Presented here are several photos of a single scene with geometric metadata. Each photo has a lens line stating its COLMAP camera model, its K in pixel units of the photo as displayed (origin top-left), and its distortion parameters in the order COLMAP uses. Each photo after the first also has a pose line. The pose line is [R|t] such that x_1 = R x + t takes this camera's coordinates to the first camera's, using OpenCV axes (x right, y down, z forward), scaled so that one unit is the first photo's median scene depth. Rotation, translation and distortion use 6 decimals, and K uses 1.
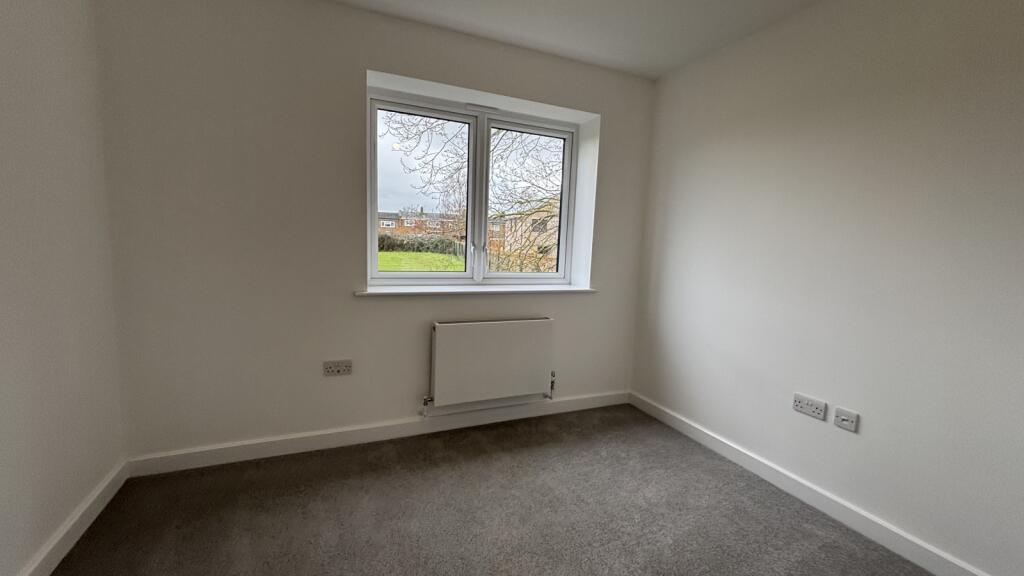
lens RADIAL K [[473.1, 0, 516.3], [0, 473.1, 294.4], [0, 0, 1]] dist [0.061259, -0.000039]
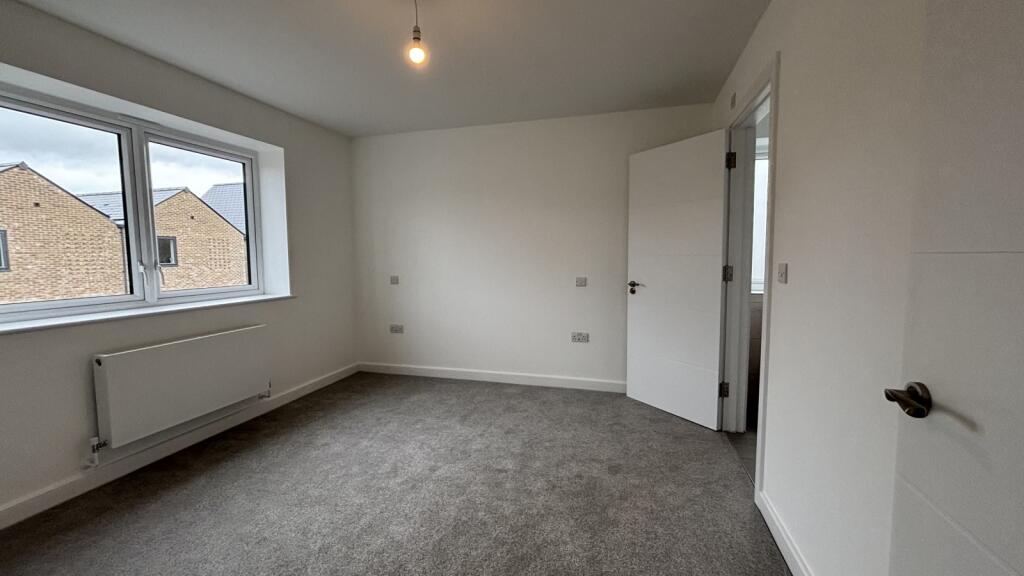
lens RADIAL K [[473.1, 0, 516.3], [0, 473.1, 294.4], [0, 0, 1]] dist [0.061259, -0.000039]
pose [[0.640079, -0.112981, 0.759956, -0.373590], [0.125139, 0.991251, 0.041968, 0.006097], [-0.758049, 0.068238, 0.648618, -0.182896]]
